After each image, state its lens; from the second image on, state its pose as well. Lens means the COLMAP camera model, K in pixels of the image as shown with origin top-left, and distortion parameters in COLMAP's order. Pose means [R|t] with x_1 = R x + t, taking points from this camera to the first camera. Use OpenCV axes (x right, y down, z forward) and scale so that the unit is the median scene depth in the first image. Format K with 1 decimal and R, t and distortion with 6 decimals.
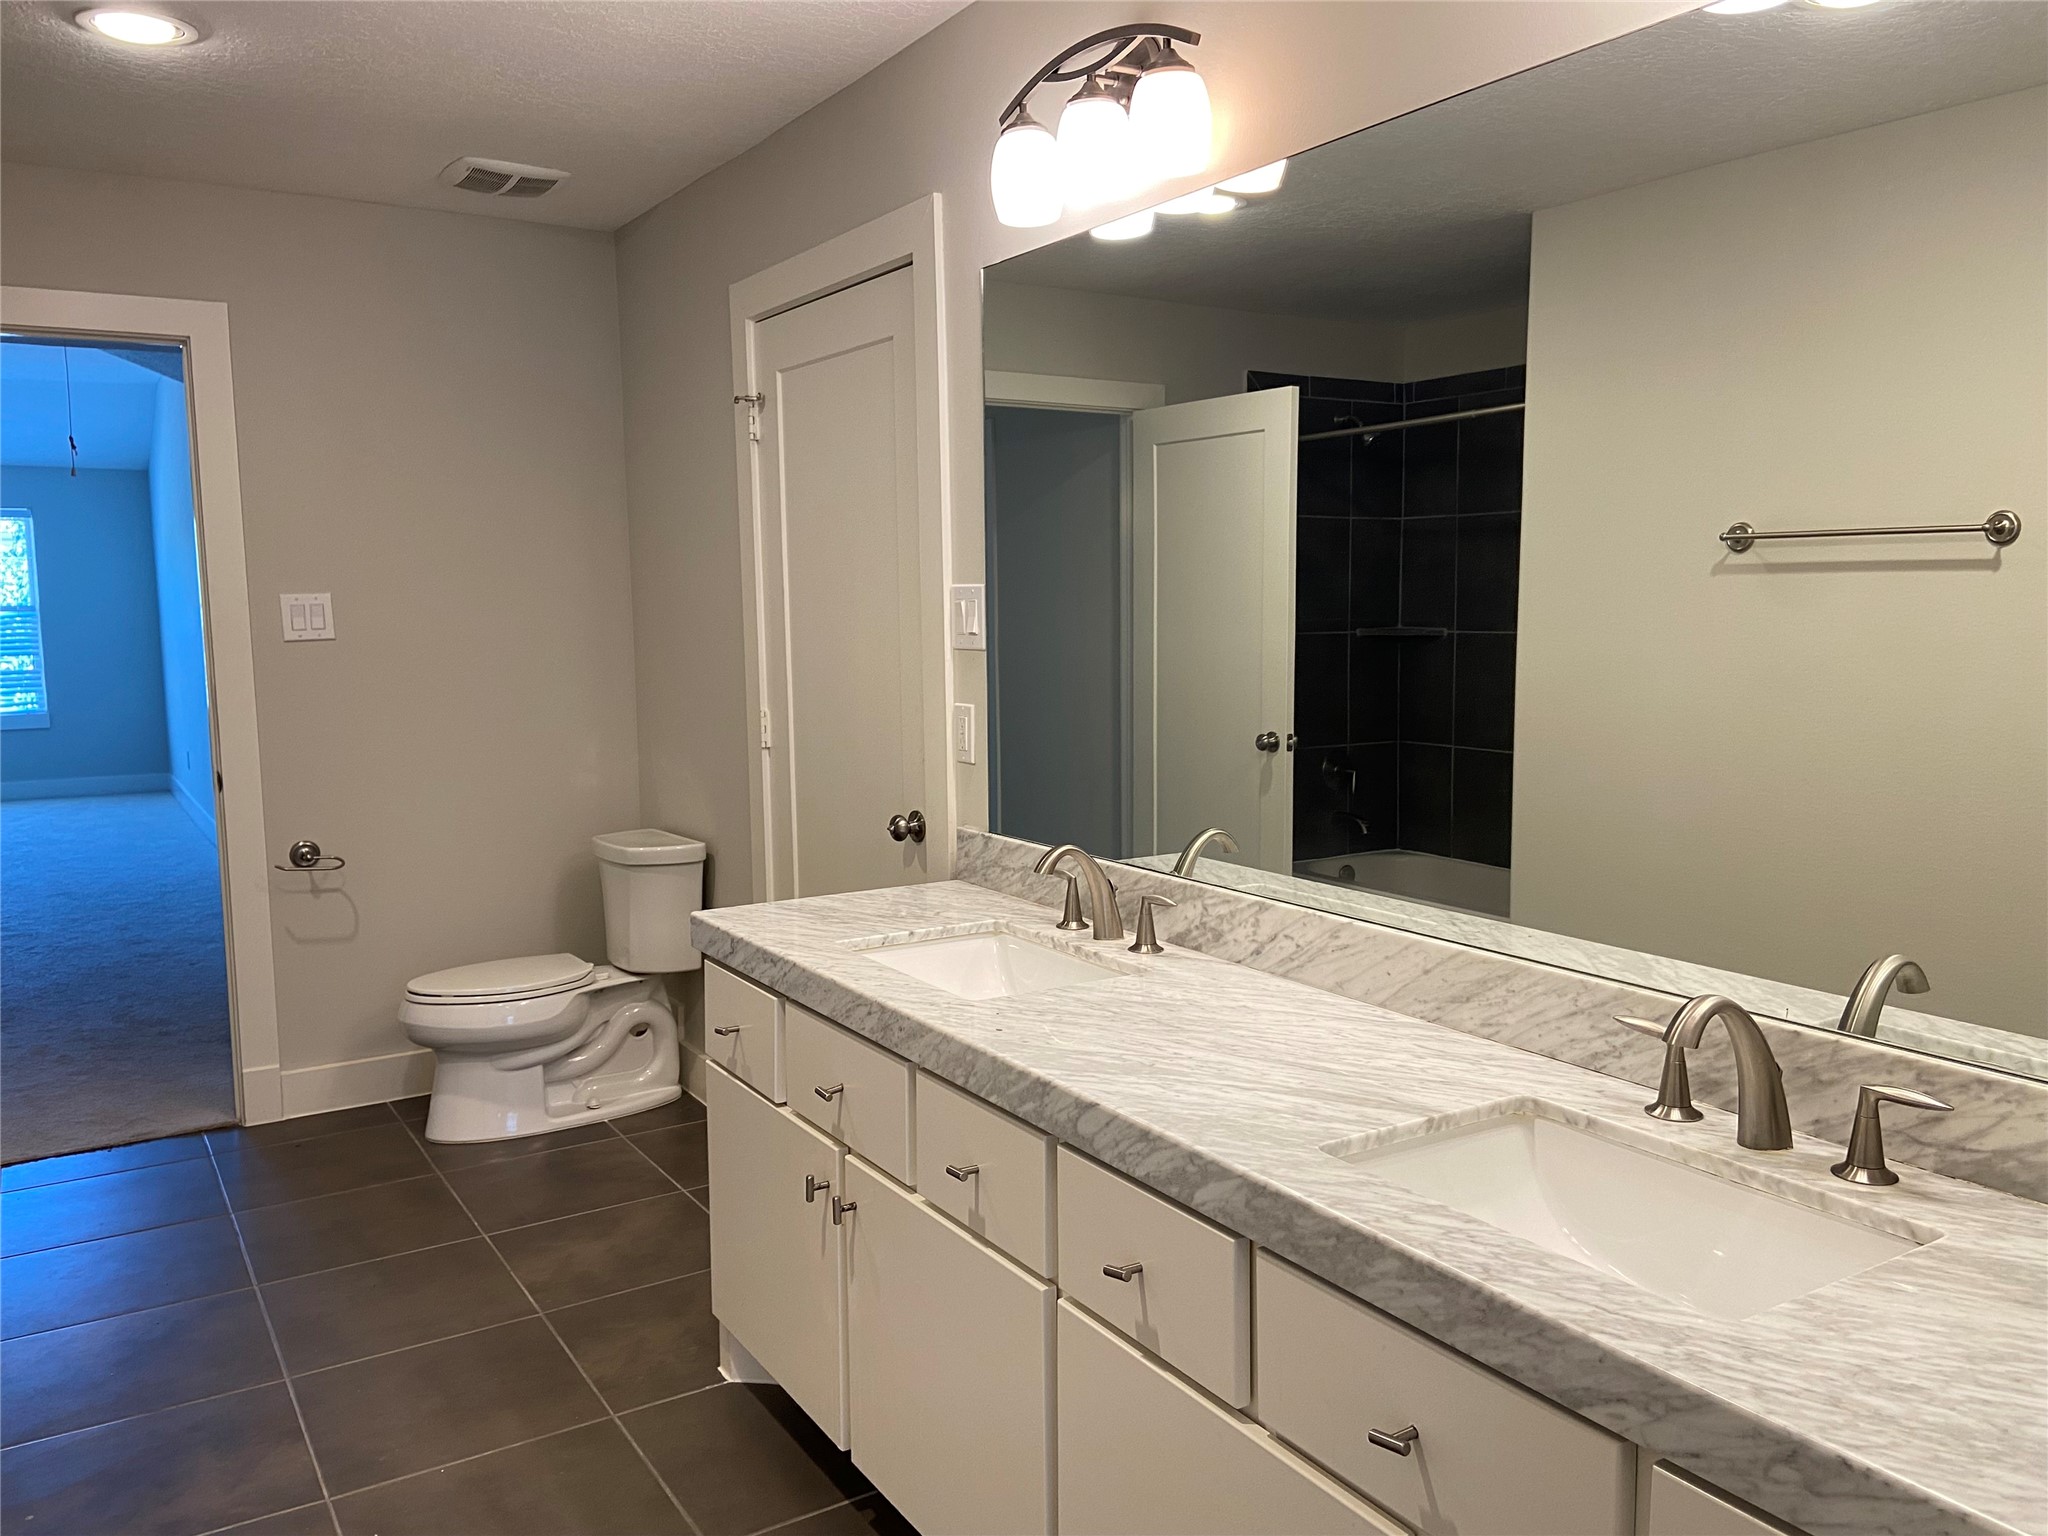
lens RADIAL K [[1537.7, 0, 1001.4], [0, 1537.7, 765.8], [0, 0, 1]] dist [0.133068, -0.158267]
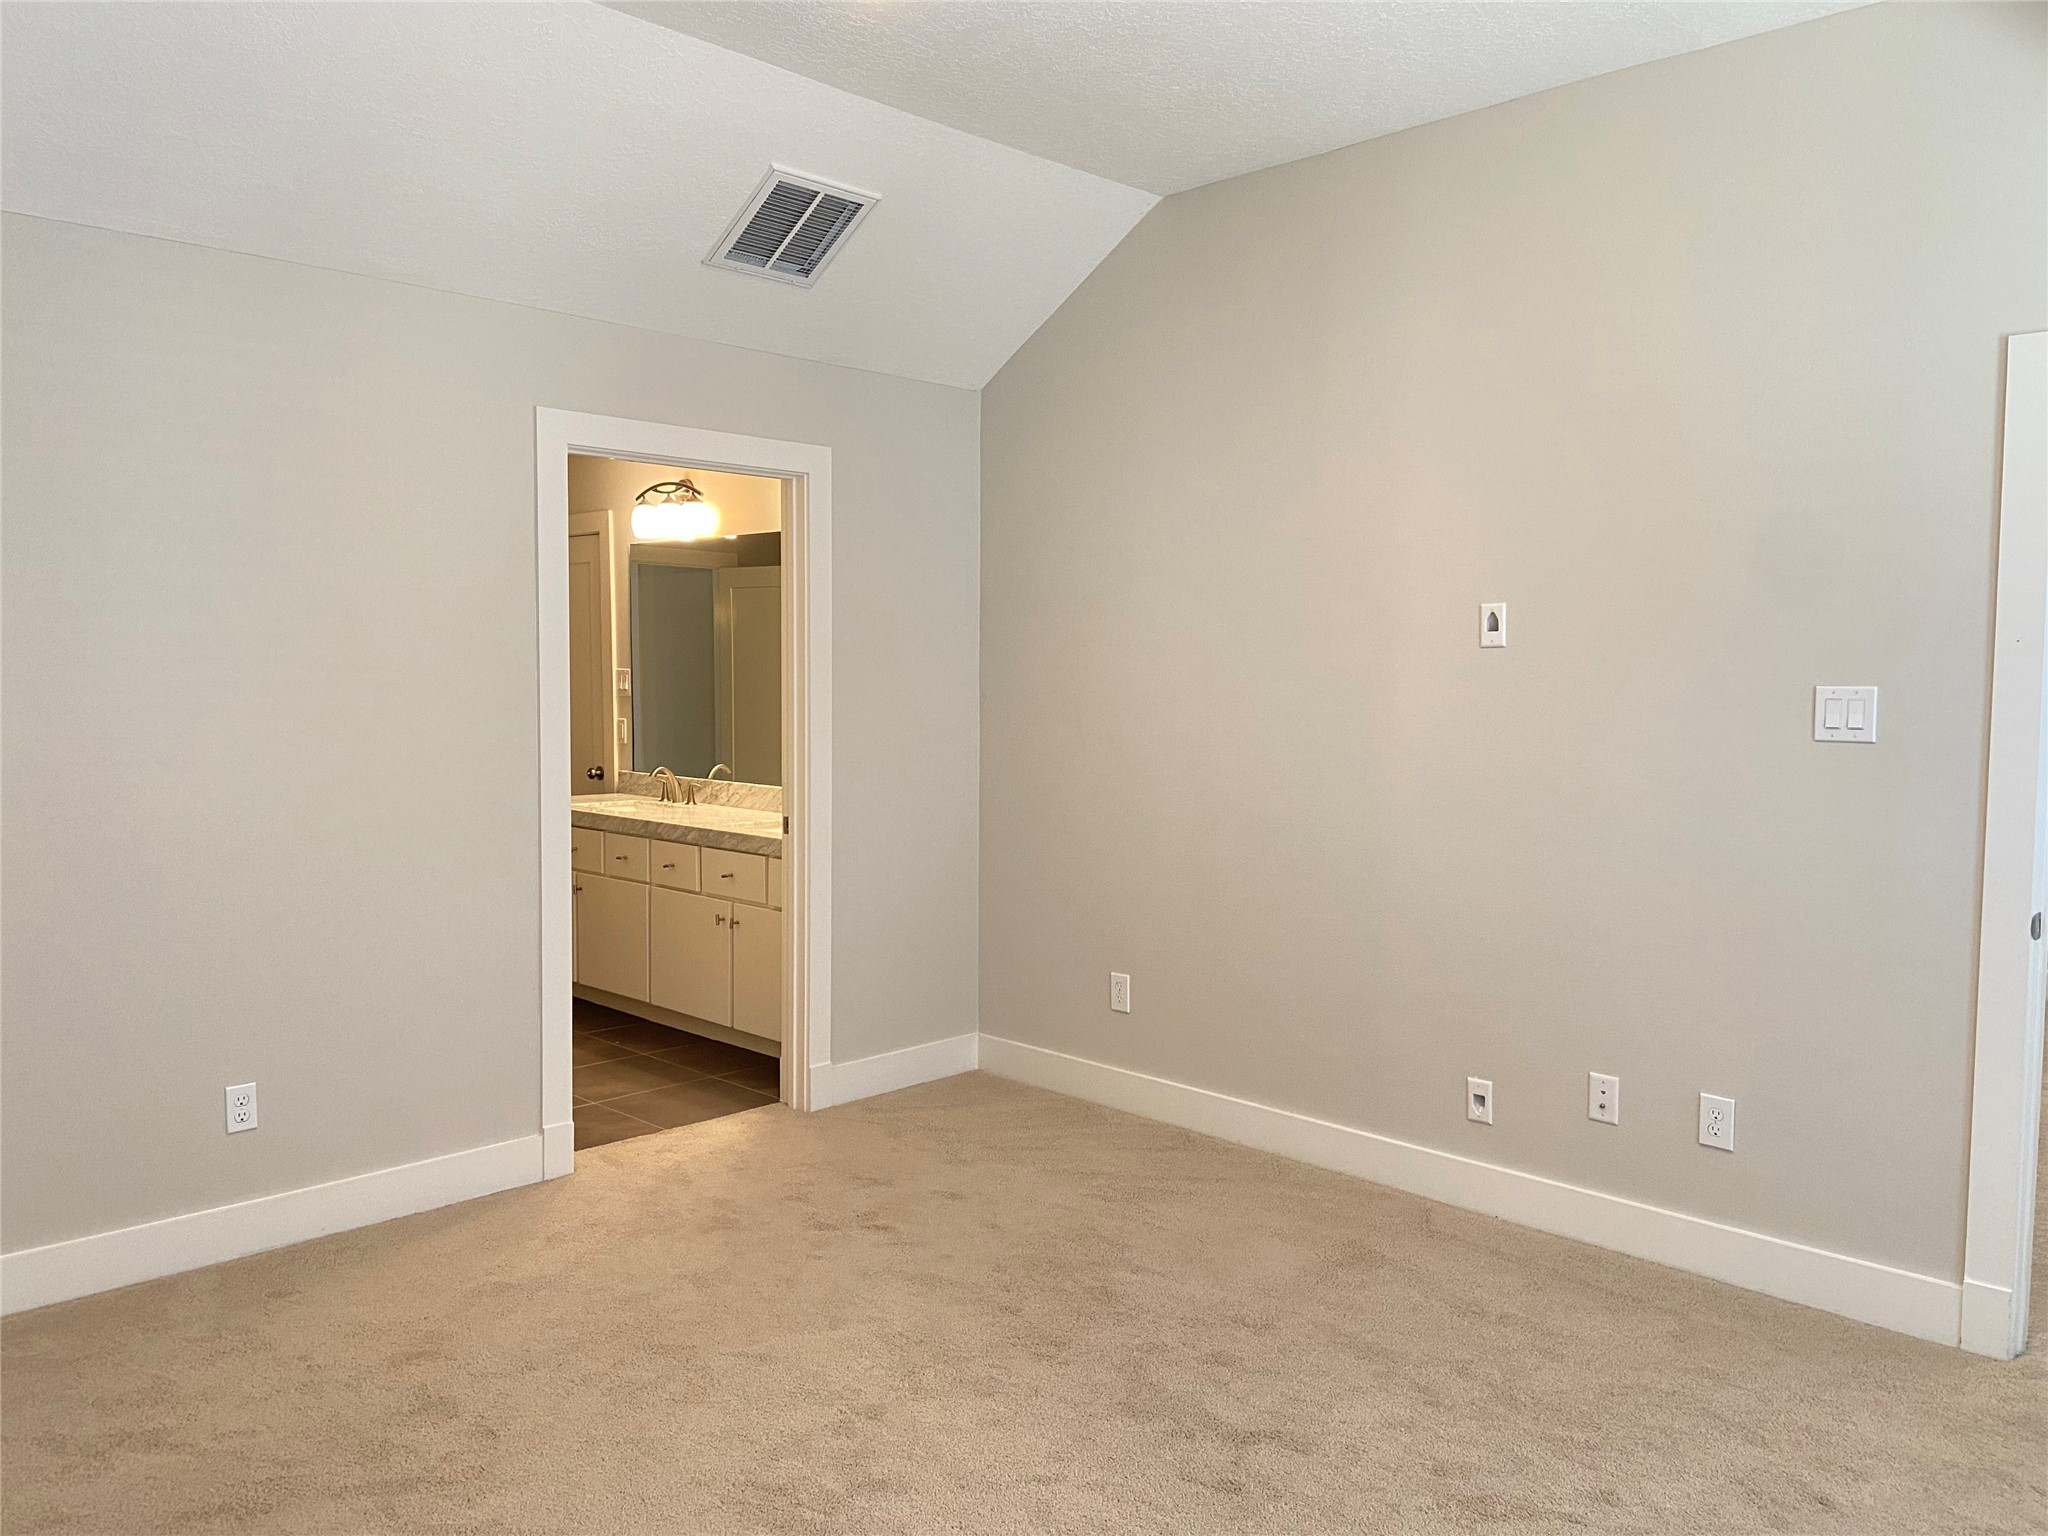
lens RADIAL K [[1537.7, 0, 1001.4], [0, 1537.7, 765.8], [0, 0, 1]] dist [0.133068, -0.158267]
pose [[0.976417, 0.002016, 0.215886, 0.034427], [0.007792, 0.998976, -0.044569, 0.155309], [-0.215754, 0.045200, 0.975401, -1.579228]]
